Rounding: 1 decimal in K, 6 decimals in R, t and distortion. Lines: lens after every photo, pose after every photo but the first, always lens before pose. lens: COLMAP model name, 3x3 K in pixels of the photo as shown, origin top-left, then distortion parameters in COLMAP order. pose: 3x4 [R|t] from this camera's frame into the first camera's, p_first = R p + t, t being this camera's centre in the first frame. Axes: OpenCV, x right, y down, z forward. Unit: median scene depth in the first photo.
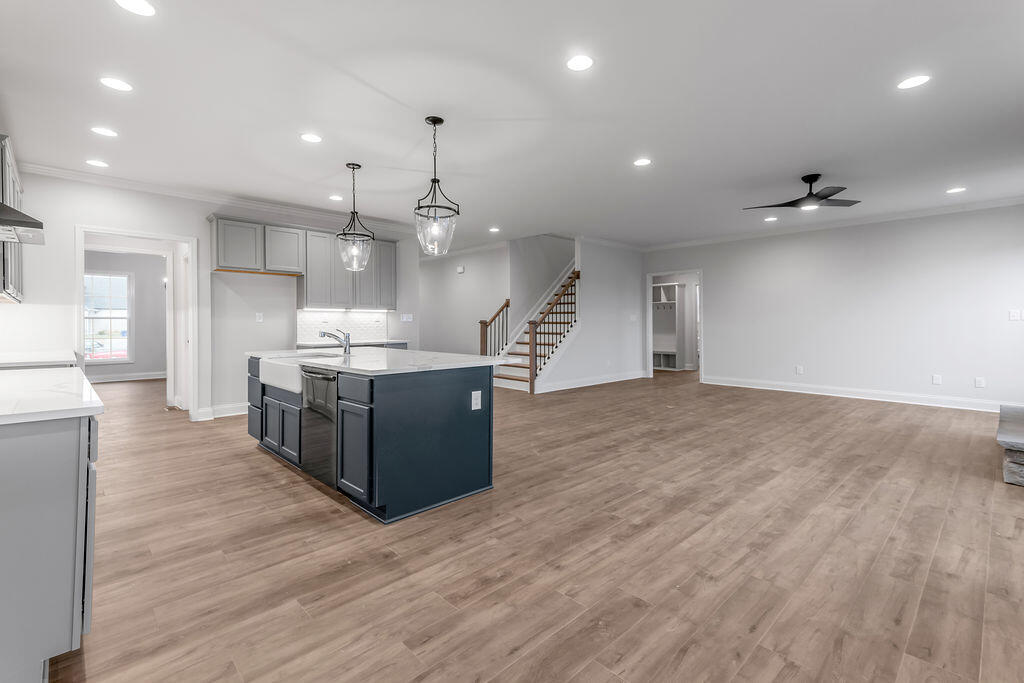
lens RADIAL K [[467.8, 0, 525.4], [0, 467.8, 332.1], [0, 0, 1]] dist [0.012065, 0.000860]
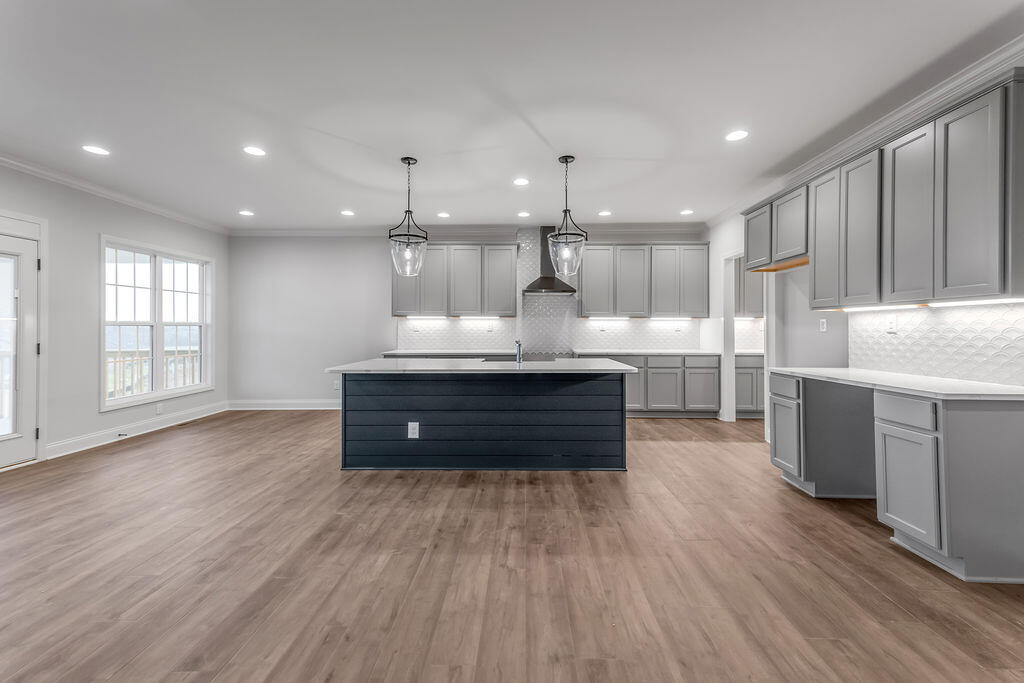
lens RADIAL K [[409.2, 0, 514.3], [0, 409.2, 328.3], [0, 0, 1]] dist [0.020477, 0.000131]
pose [[-0.722487, 0.003624, -0.691375, 0.346648], [-0.009307, 0.999845, 0.014966, -0.061221], [0.691322, 0.017247, -0.722341, 2.077709]]
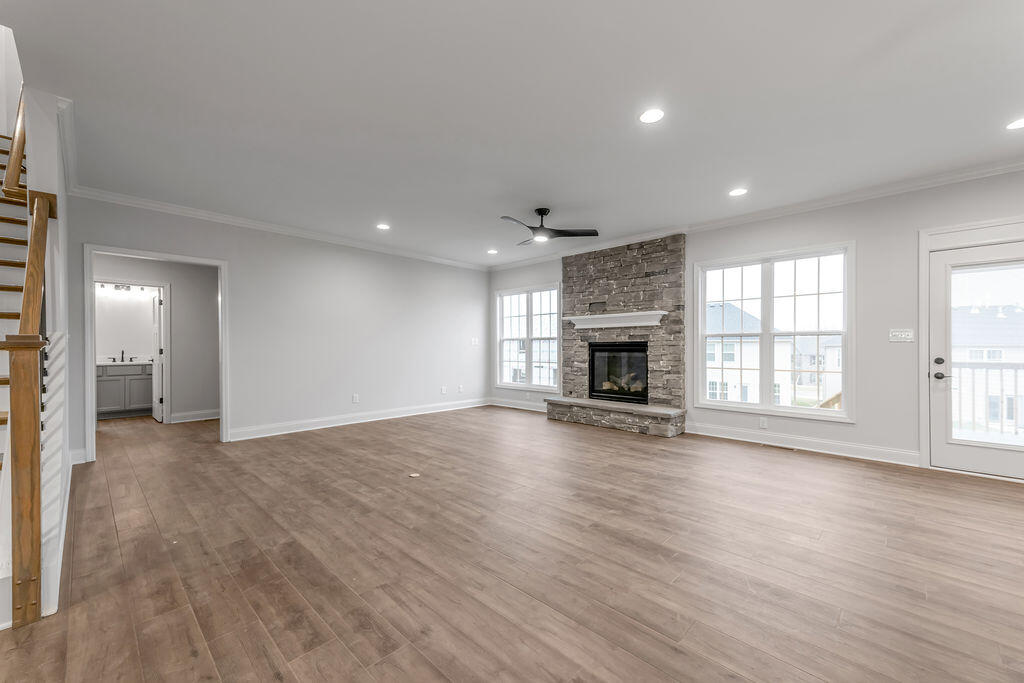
lens RADIAL K [[409.2, 0, 506.3], [0, 409.2, 349.2], [0, 0, 1]] dist [0.020477, 0.000131]
pose [[-0.015687, -0.004483, 0.999867, -0.501327], [0.021465, 0.999758, 0.004820, -0.030819], [-0.999647, 0.021538, -0.015587, 1.685970]]
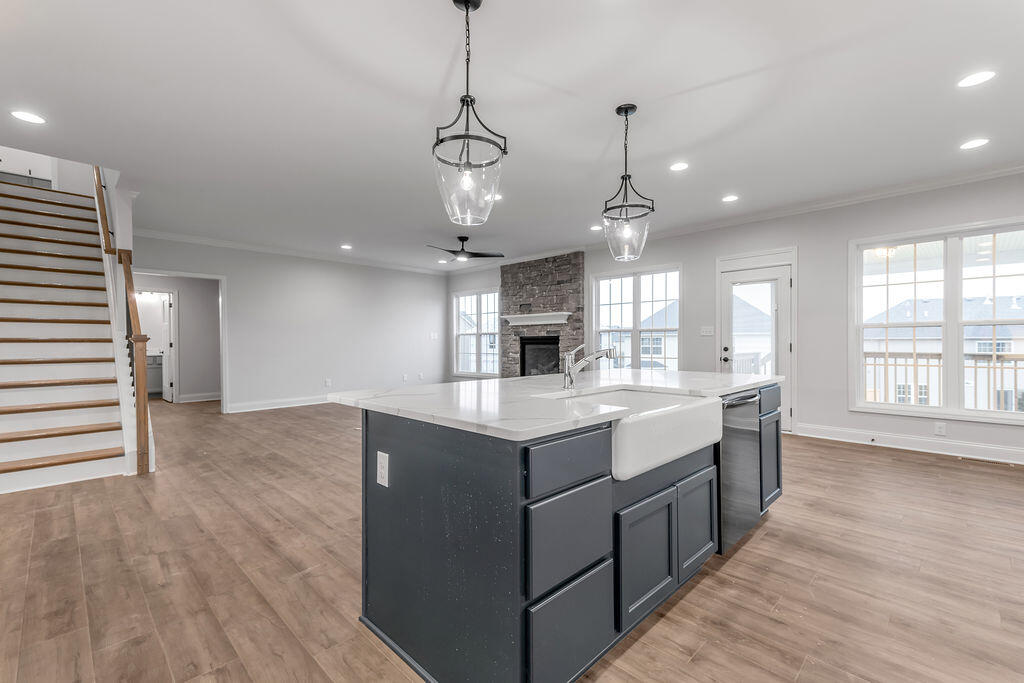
lens RADIAL K [[445.2, 0, 510.3], [0, 445.2, 346.0], [0, 0, 1]] dist [0.027528, -0.000653]
pose [[-0.005396, -0.009304, 0.999942, -1.143528], [0.024503, 0.999655, 0.009434, -0.017557], [-0.999685, 0.024553, -0.005166, 1.331360]]
